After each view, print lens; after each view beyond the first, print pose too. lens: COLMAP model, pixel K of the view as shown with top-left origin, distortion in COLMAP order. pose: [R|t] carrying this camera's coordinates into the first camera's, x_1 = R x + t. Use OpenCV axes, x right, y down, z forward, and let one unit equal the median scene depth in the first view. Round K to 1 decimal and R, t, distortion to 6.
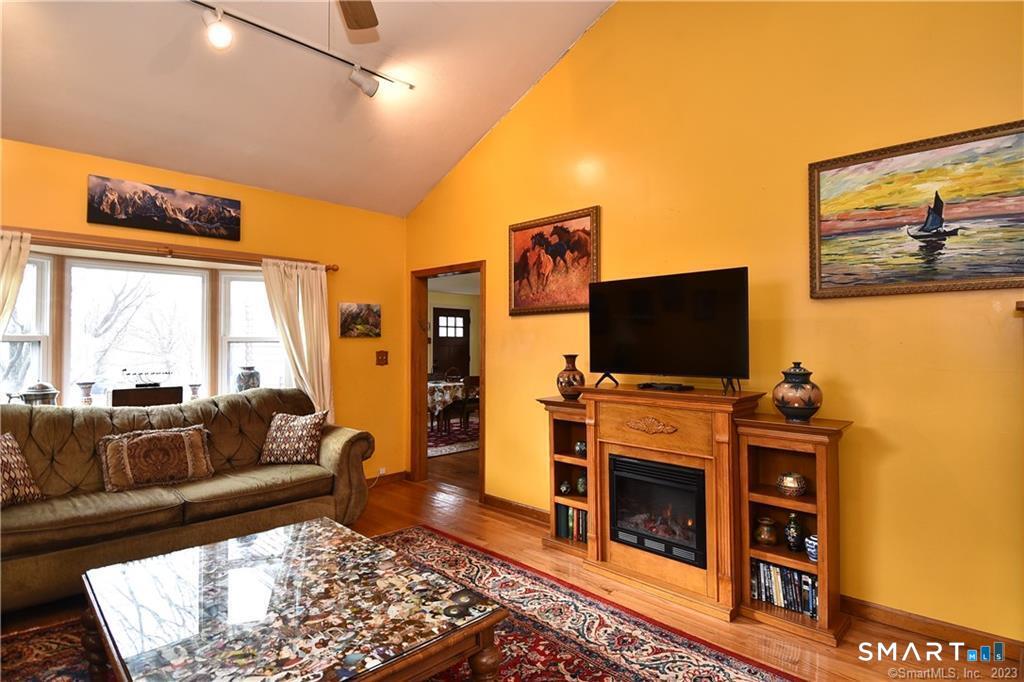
lens RADIAL K [[529.0, 0, 537.8], [0, 529.0, 330.6], [0, 0, 1]] dist [0.020159, -0.006745]
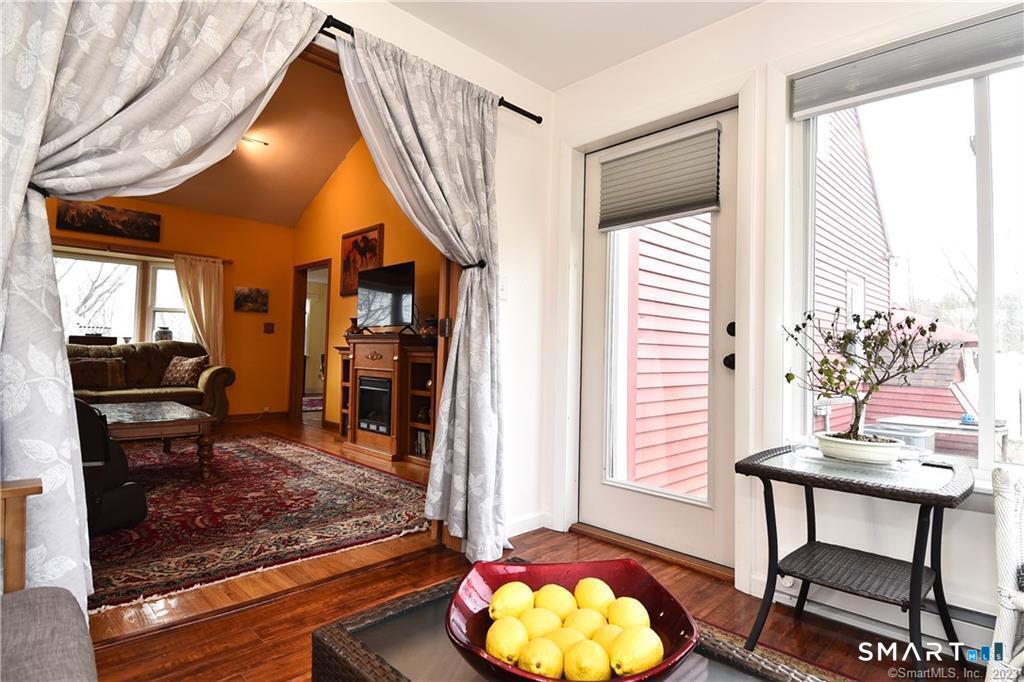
lens RADIAL K [[529.0, 0, 521.4], [0, 529.0, 324.3], [0, 0, 1]] dist [0.020159, -0.006745]
pose [[0.999119, 0.022716, -0.035279, 0.601154], [-0.023808, 0.999240, -0.030862, 0.099852], [0.034551, 0.031674, 0.998901, -0.533346]]
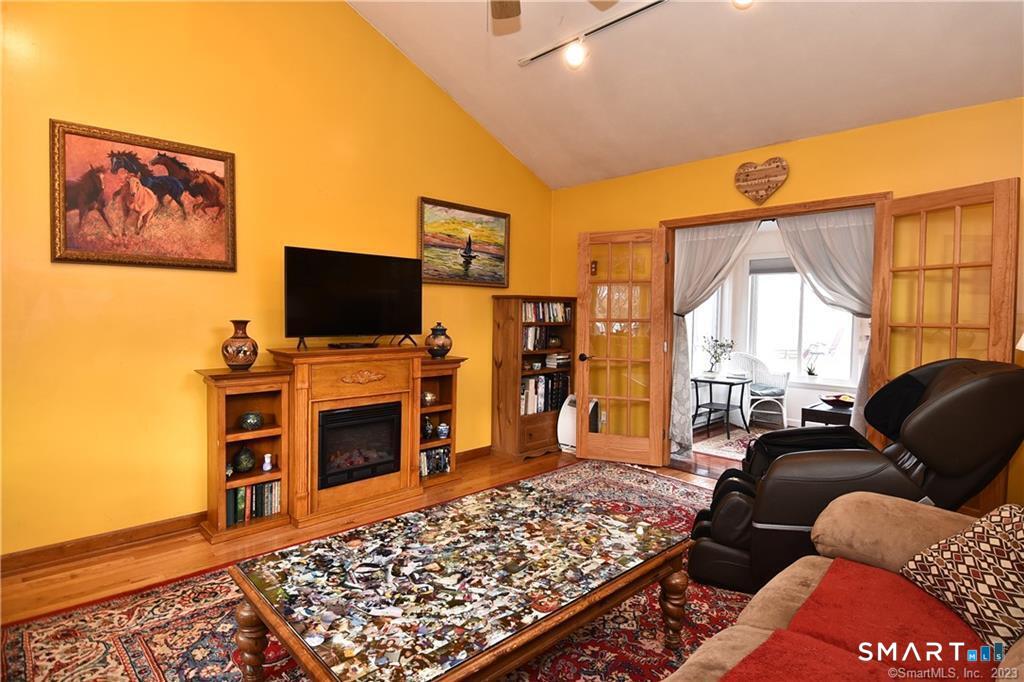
lens RADIAL K [[543.5, 0, 509.1], [0, 543.5, 344.5], [0, 0, 1]] dist [0.004378, -0.001772]
pose [[0.035534, -0.047305, 0.998248, -0.829970], [-0.031028, 0.998345, 0.048414, 0.027660], [-0.998887, -0.032694, 0.034007, 0.510679]]
